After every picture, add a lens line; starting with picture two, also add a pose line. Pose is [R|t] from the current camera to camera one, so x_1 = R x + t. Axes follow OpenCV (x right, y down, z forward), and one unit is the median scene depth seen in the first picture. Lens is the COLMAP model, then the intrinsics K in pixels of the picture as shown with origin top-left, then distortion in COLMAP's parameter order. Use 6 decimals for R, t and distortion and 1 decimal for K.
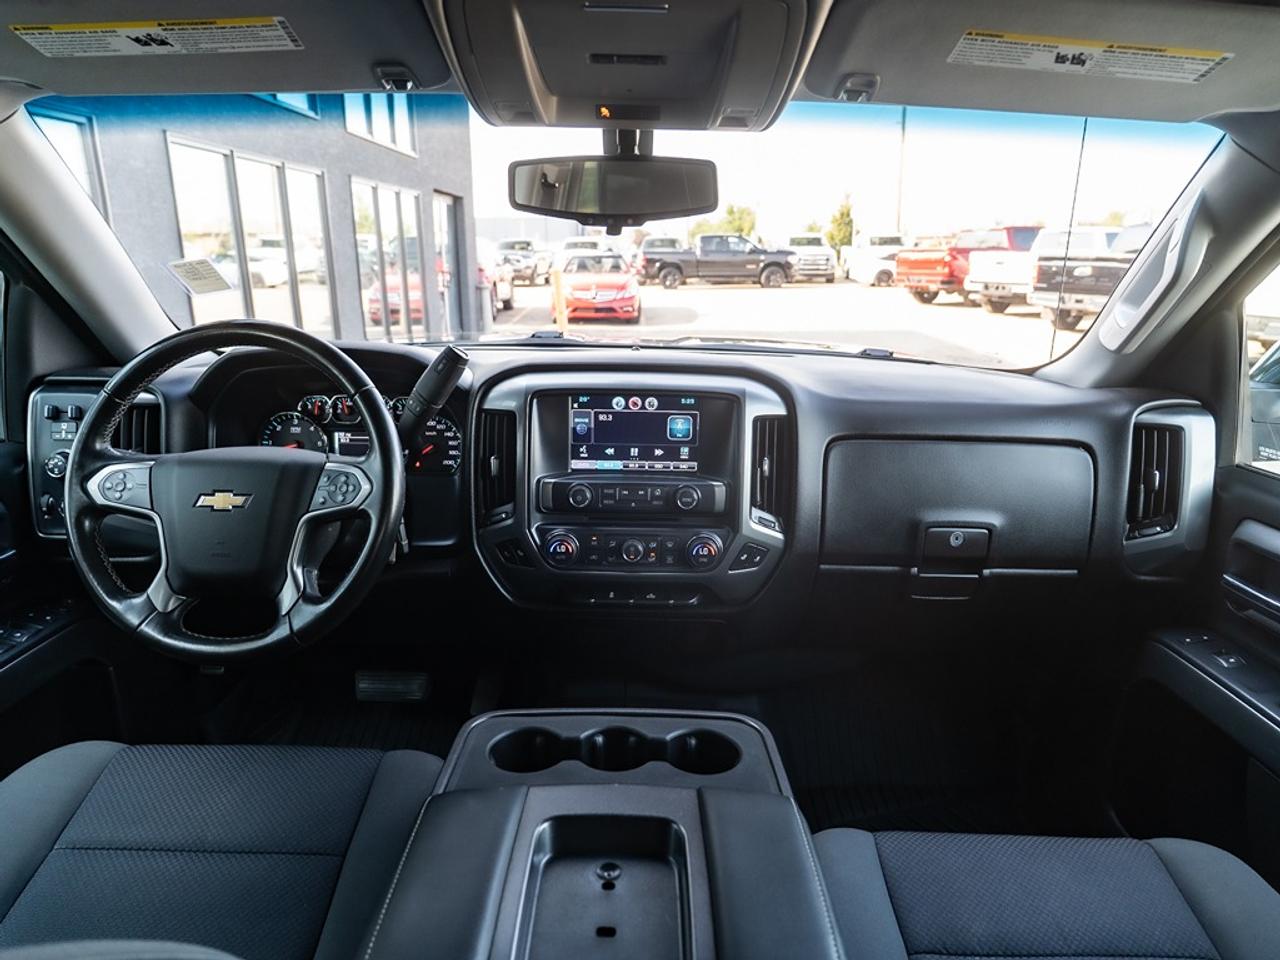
lens RADIAL K [[787.8, 0, 635.7], [0, 787.8, 478.1], [0, 0, 1]] dist [-0.019633, 0.003043]
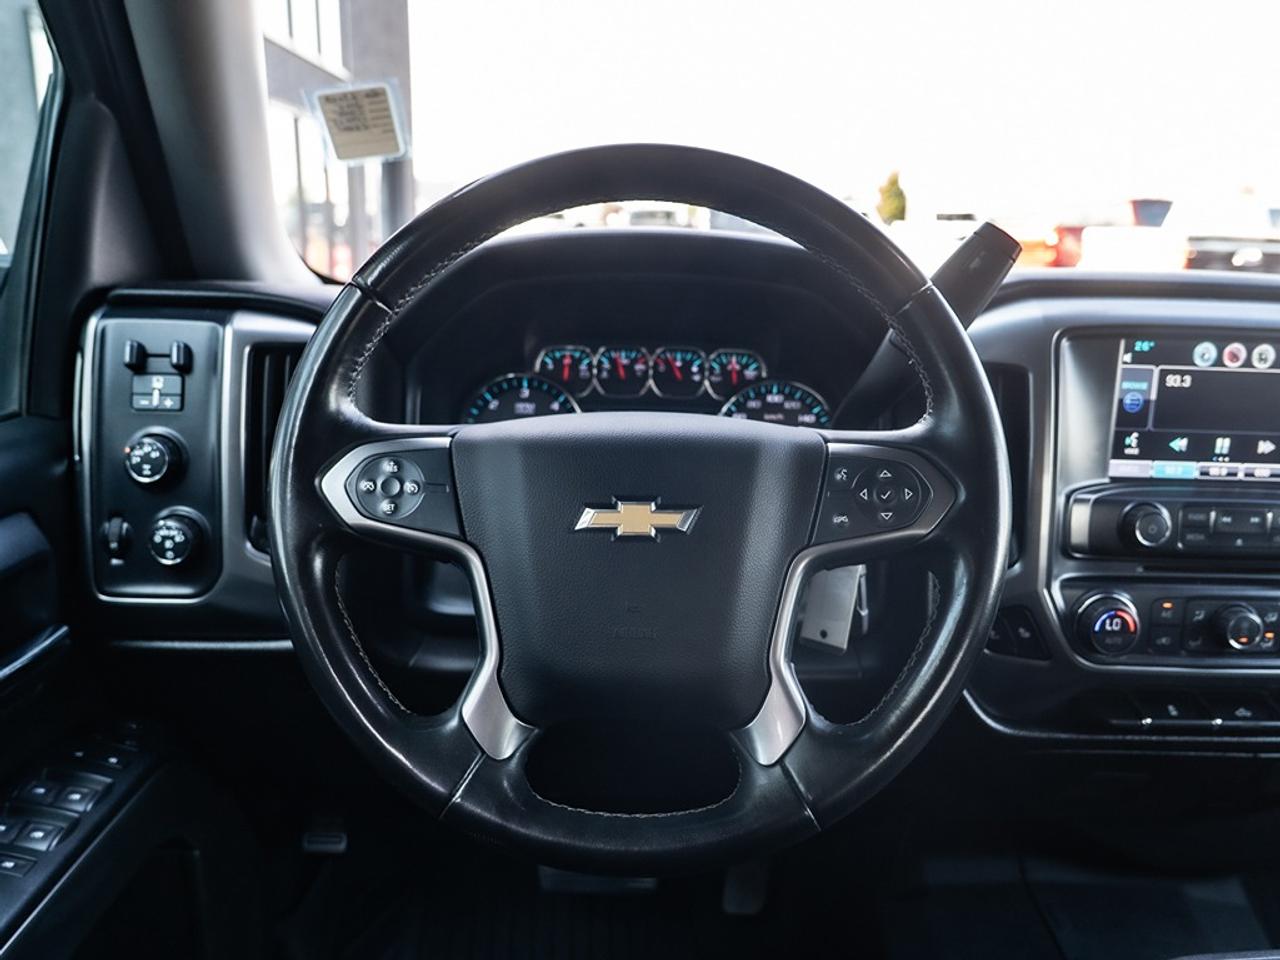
lens RADIAL K [[1075.7, 0, 642.4], [0, 1075.7, 511.9], [0, 0, 1]] dist [-0.036582, 0.012211]
pose [[0.999238, 0.005995, 0.038563, -0.432533], [-0.005114, 0.999725, -0.022907, 0.031404], [-0.038689, 0.022692, 0.998994, 0.286770]]
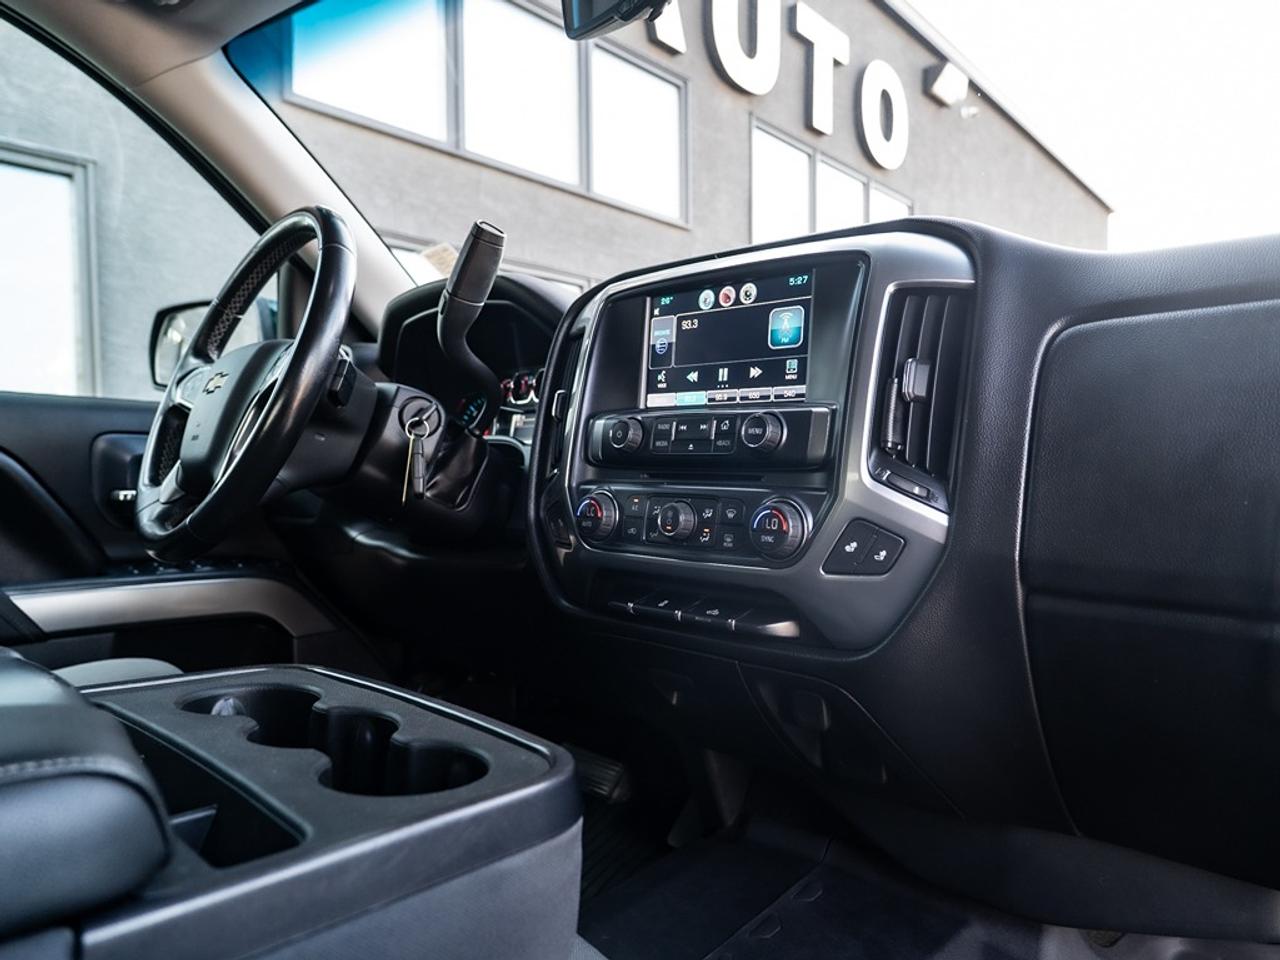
lens RADIAL K [[867.4, 0, 641.8], [0, 867.4, 493.2], [0, 0, 1]] dist [0.005805, -0.000673]
pose [[0.736694, 0.017665, -0.675995, 0.419317], [-0.185612, 0.966546, -0.177021, 0.192168], [0.650254, 0.255883, 0.715328, 0.496434]]
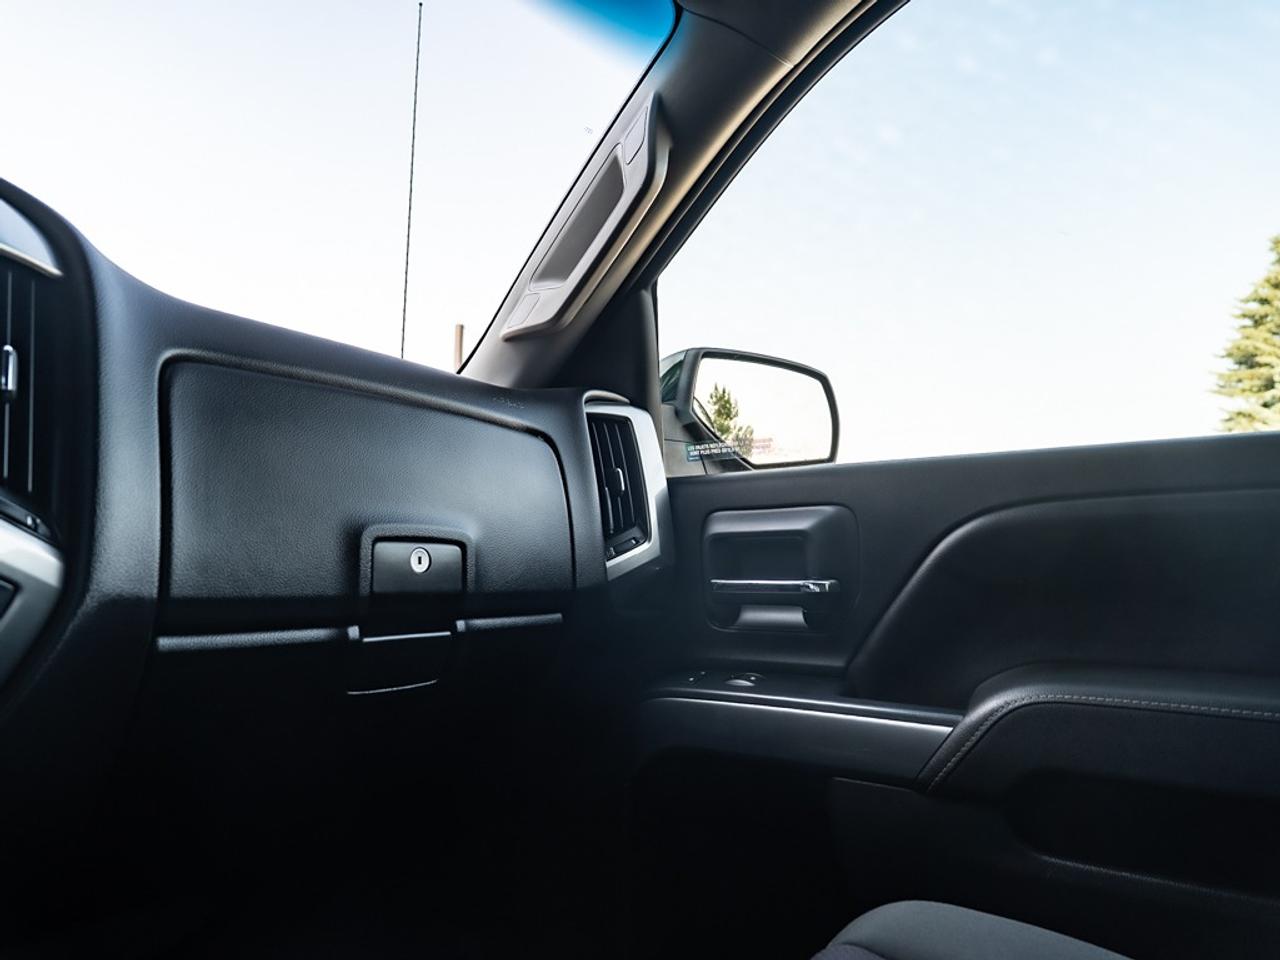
lens RADIAL K [[787.8, 0, 646.9], [0, 787.8, 478.5], [0, 0, 1]] dist [-0.019633, 0.003043]
pose [[0.564682, 0.078082, 0.821606, 0.031775], [0.228757, 0.941701, -0.246718, 0.202095], [-0.792972, 0.327265, 0.513900, 0.569886]]
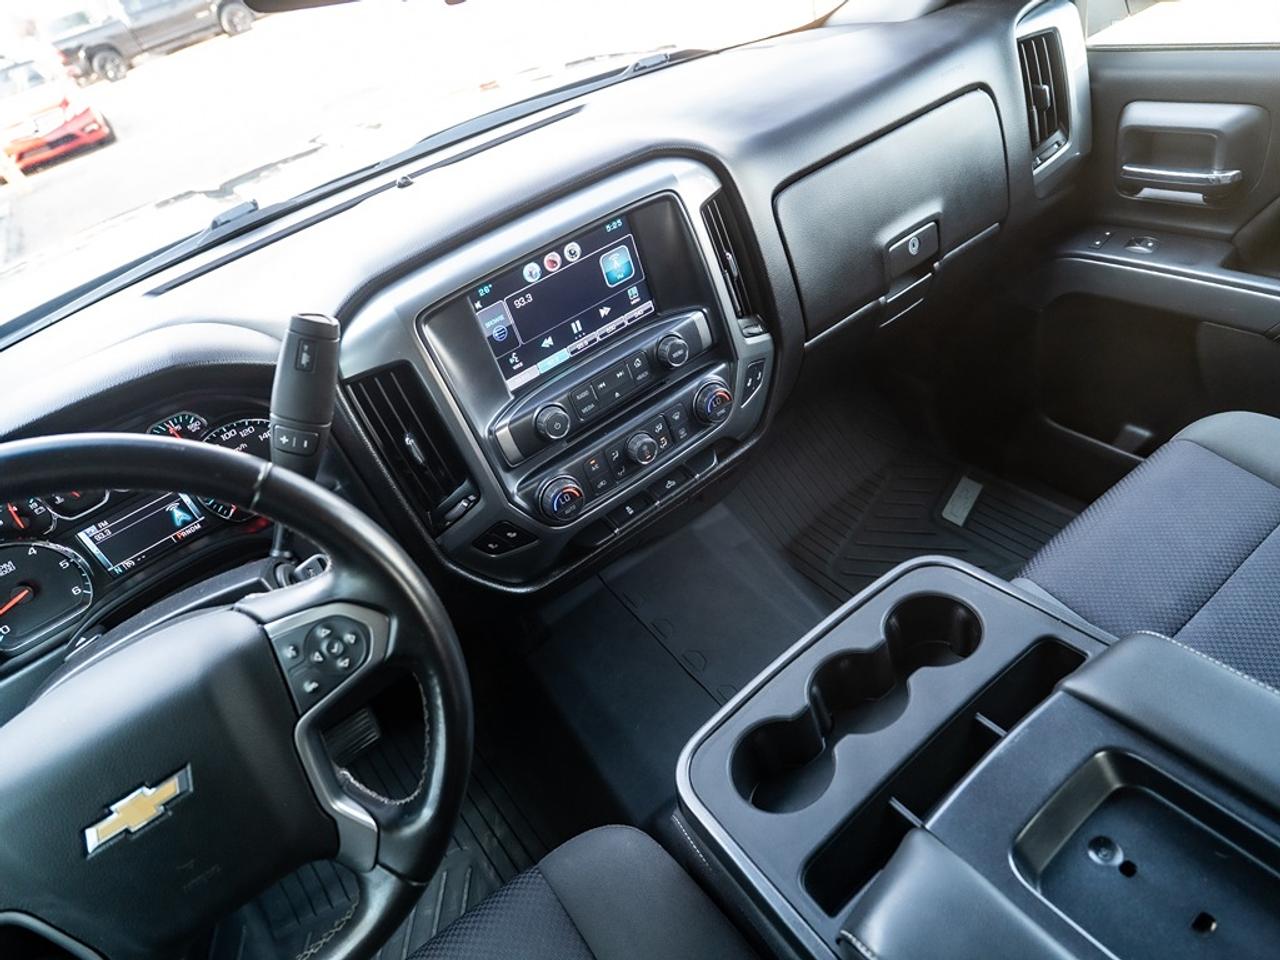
lens RADIAL K [[787.8, 0, 668.2], [0, 787.8, 479.4], [0, 0, 1]] dist [-0.019633, 0.003043]
pose [[0.773708, -0.533333, 0.341952, -0.252103], [0.394996, 0.828084, 0.397814, -0.168284], [-0.495332, -0.172722, 0.851360, 0.344865]]
